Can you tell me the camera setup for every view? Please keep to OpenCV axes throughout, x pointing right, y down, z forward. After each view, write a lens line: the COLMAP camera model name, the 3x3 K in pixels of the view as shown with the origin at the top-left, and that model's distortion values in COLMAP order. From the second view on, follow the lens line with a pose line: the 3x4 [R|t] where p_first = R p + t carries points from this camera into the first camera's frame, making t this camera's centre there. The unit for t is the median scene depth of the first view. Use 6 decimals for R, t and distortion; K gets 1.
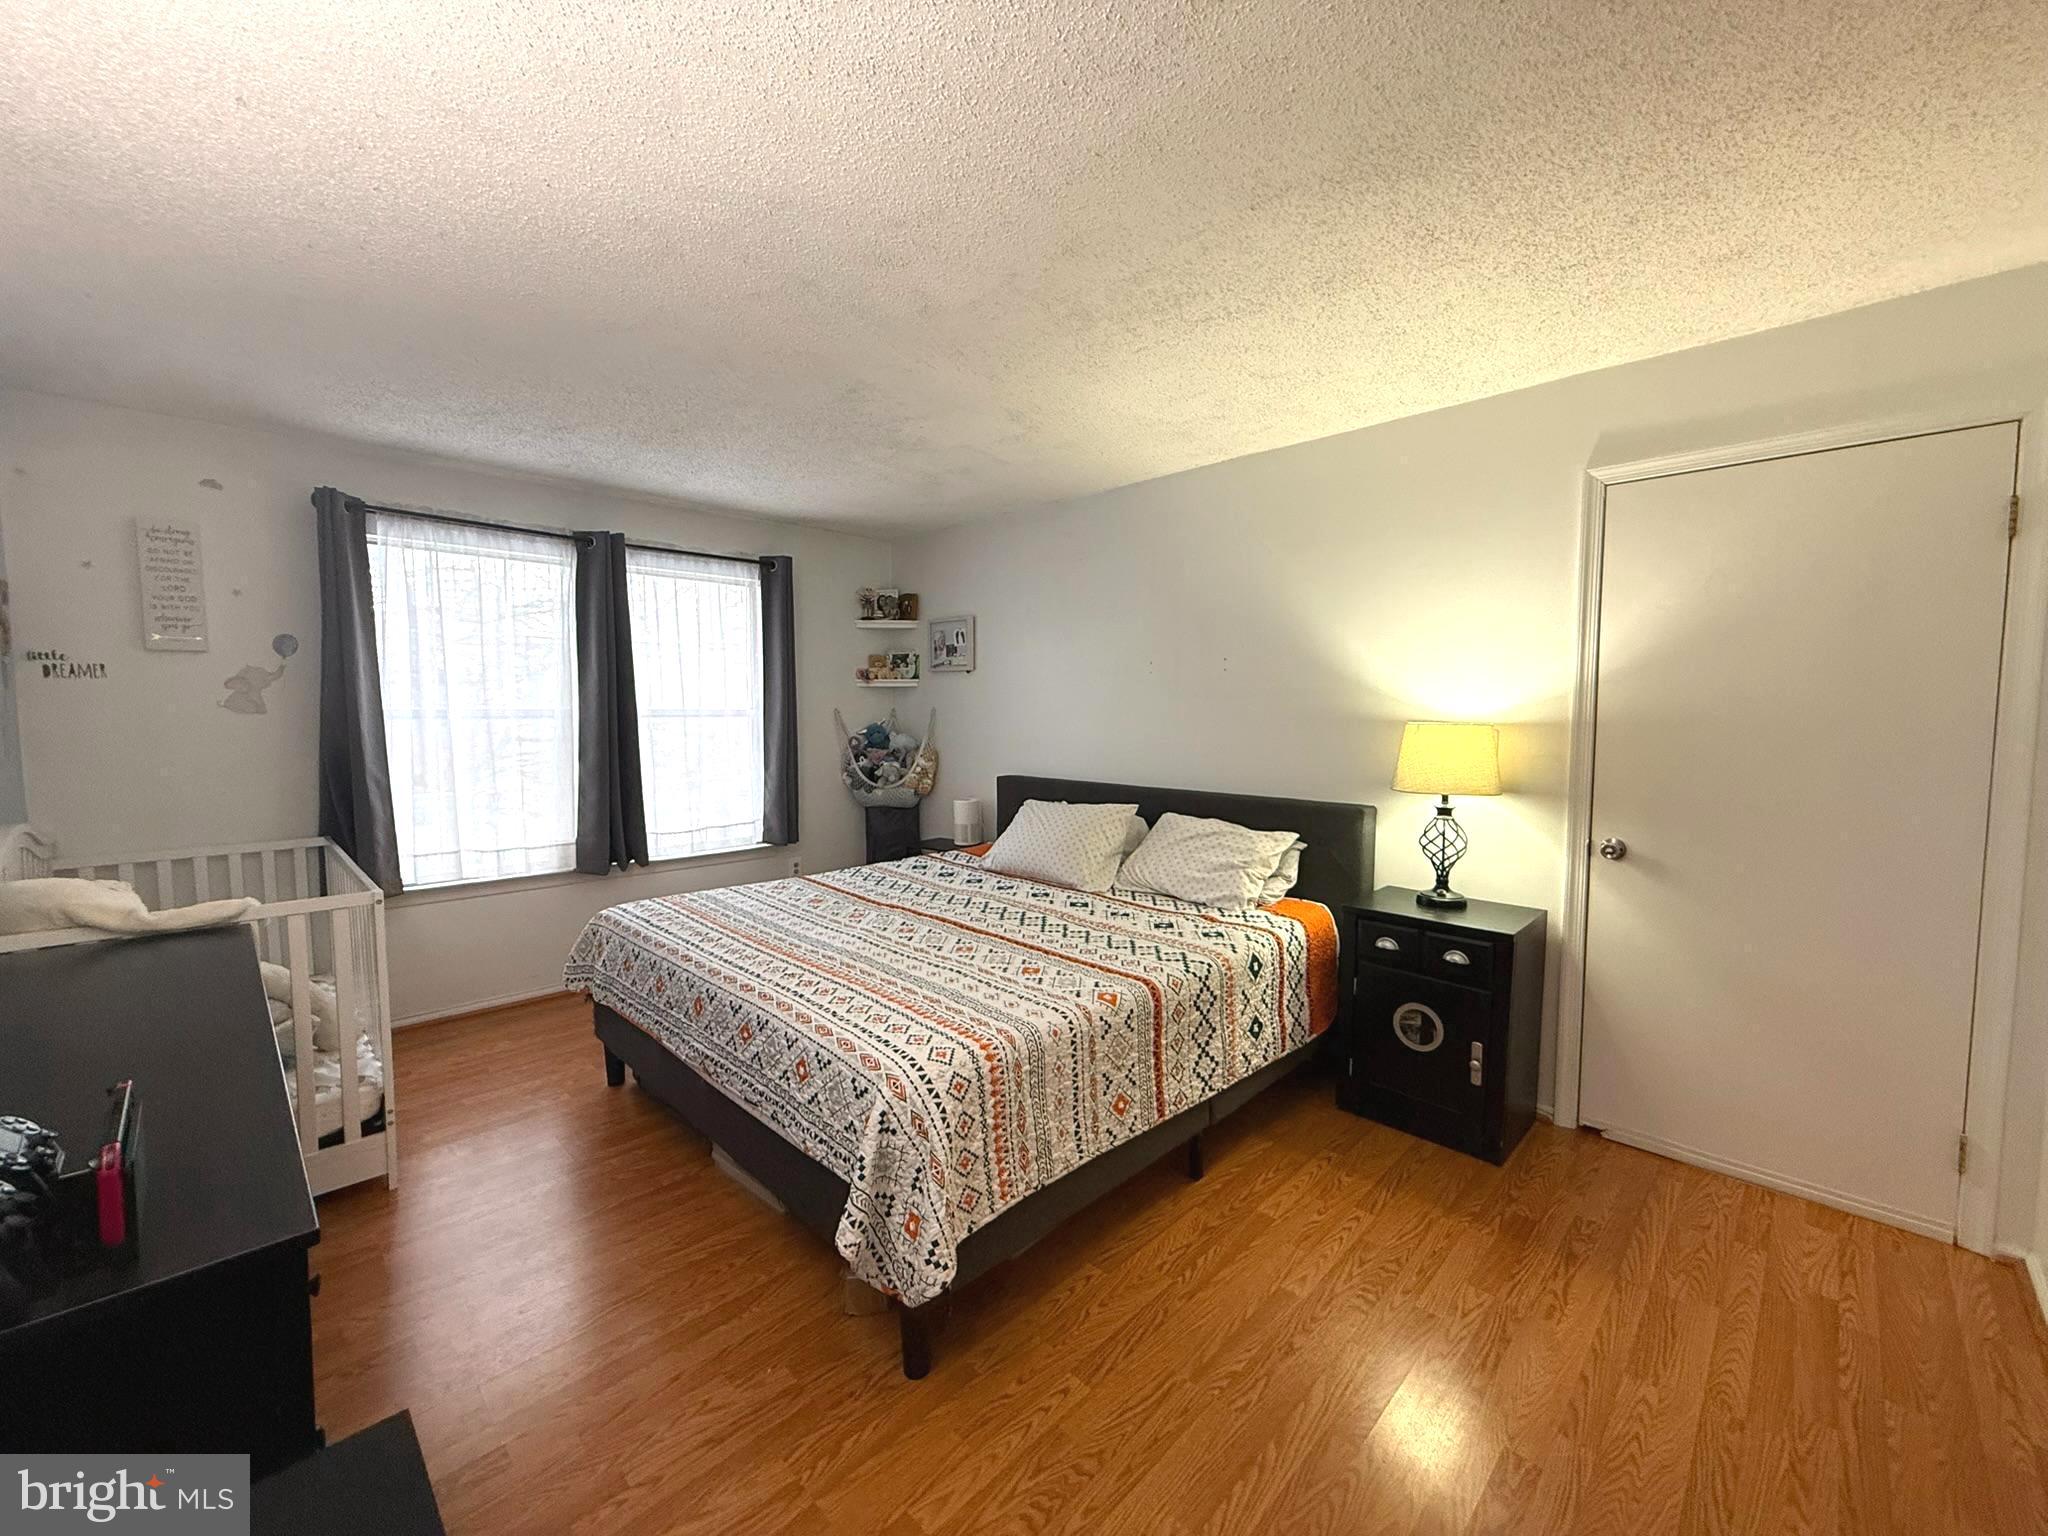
lens RADIAL K [[816.6, 0, 1024.0], [0, 816.6, 768.0], [0, 0, 1]] dist [-0.000866, 0.000168]
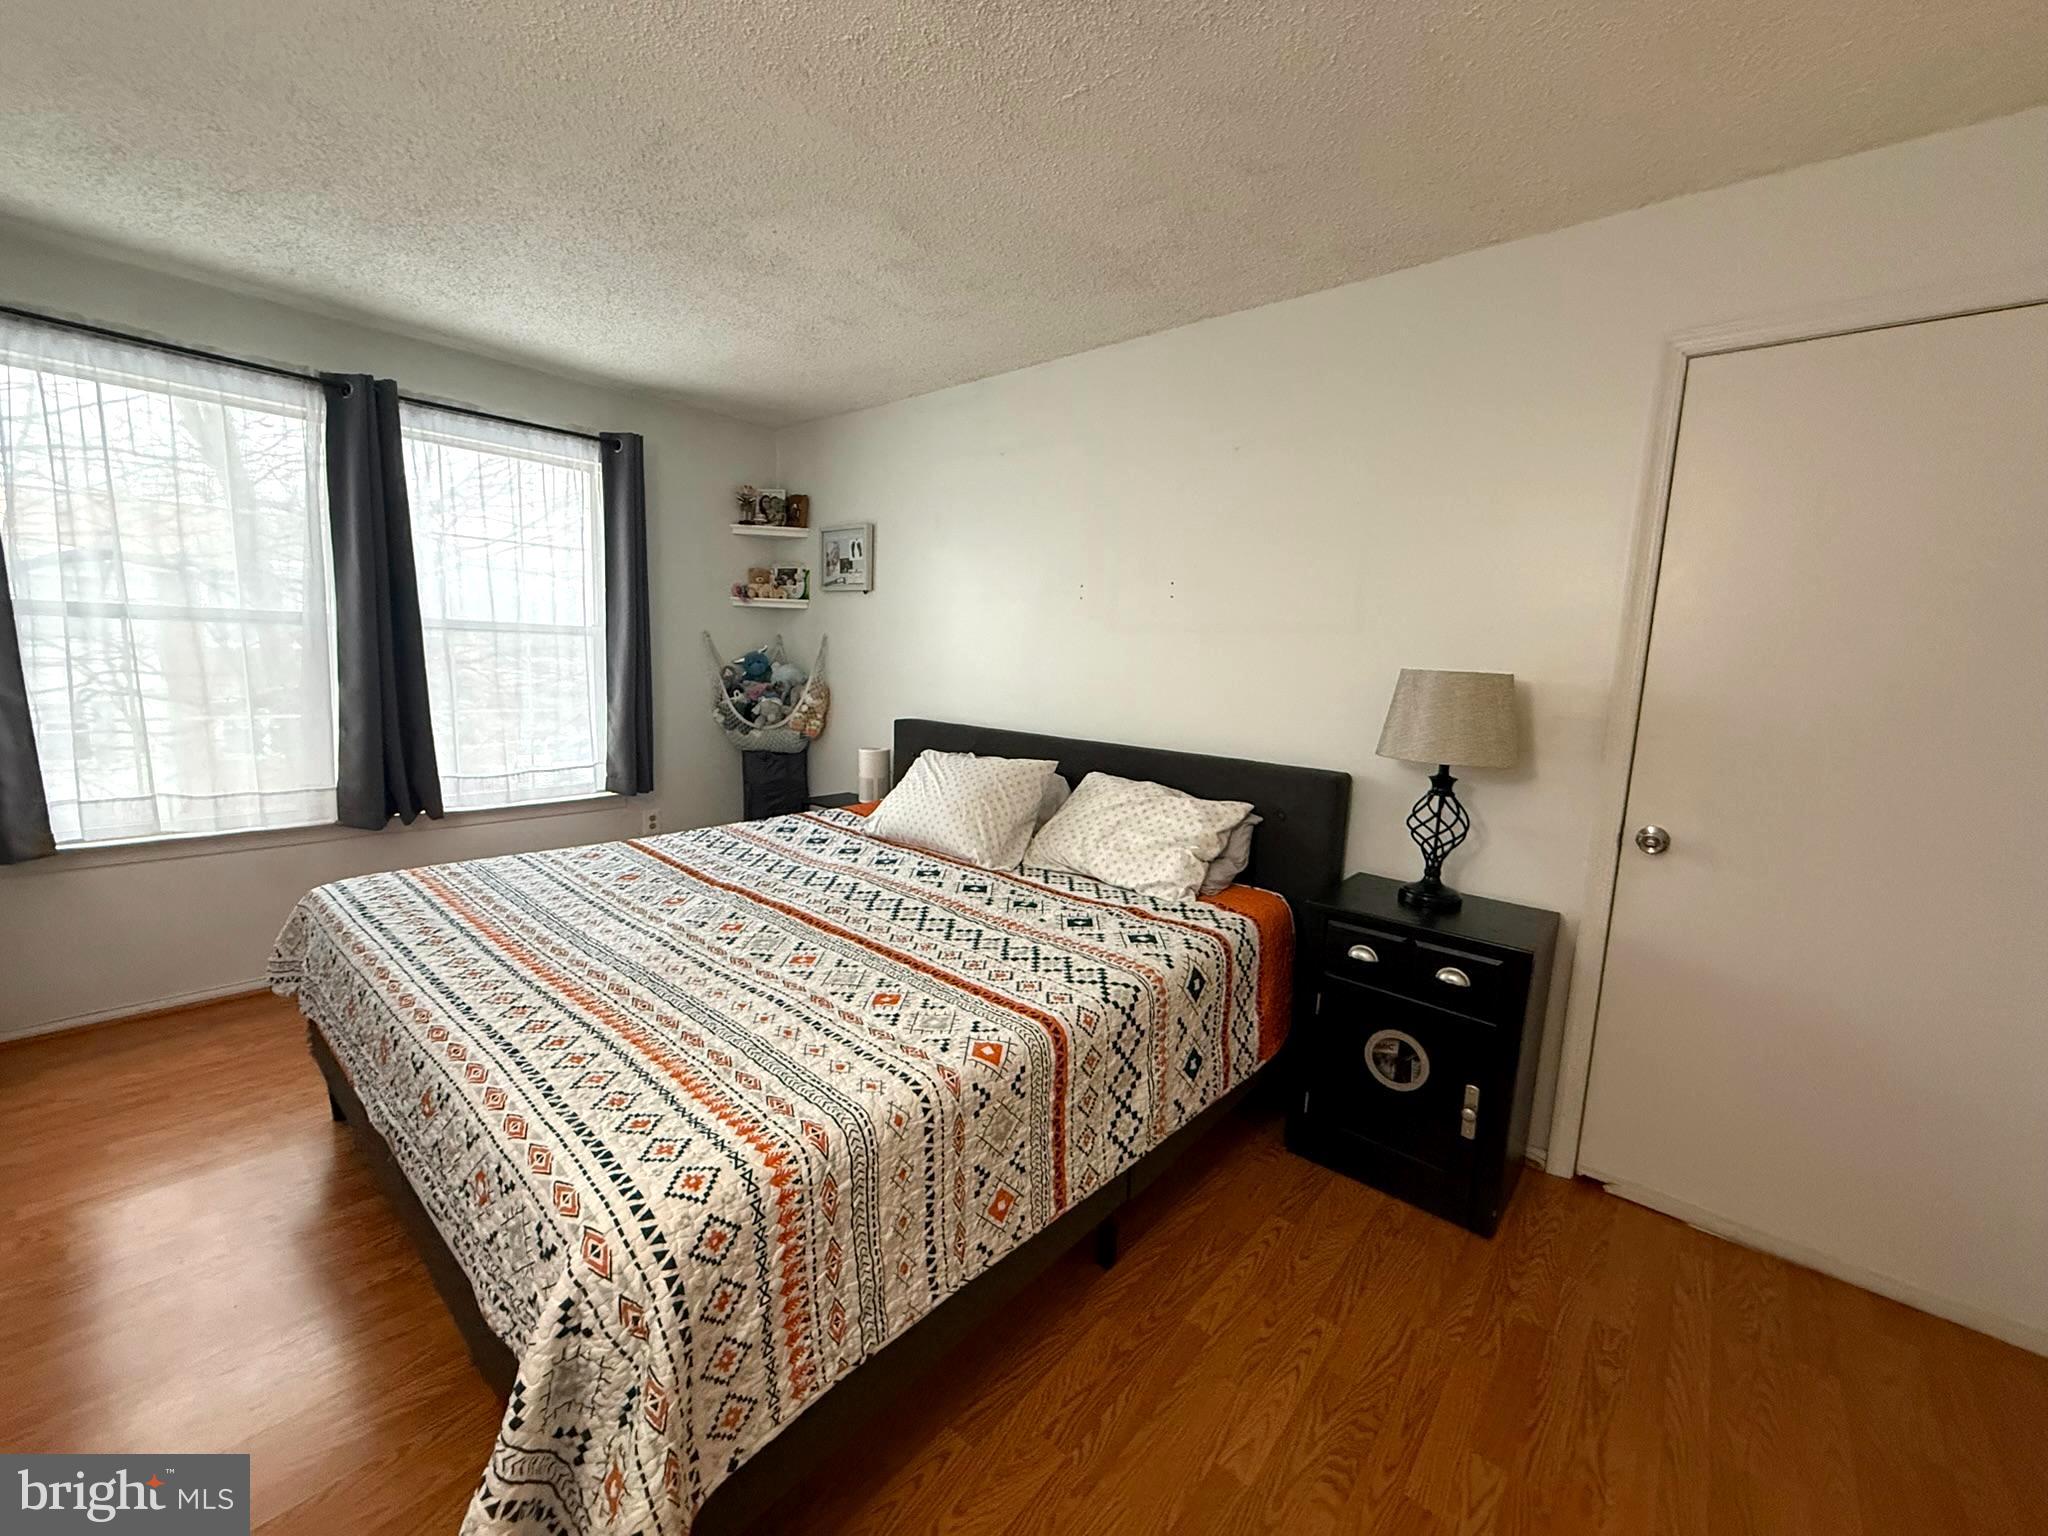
lens RADIAL K [[816.6, 0, 1024.0], [0, 816.6, 768.0], [0, 0, 1]] dist [-0.000866, 0.000168]
pose [[0.996526, 0.028244, 0.078343, 0.060827], [-0.033612, 0.997114, 0.068071, -0.002871], [-0.076194, -0.070468, 0.994600, 0.280550]]
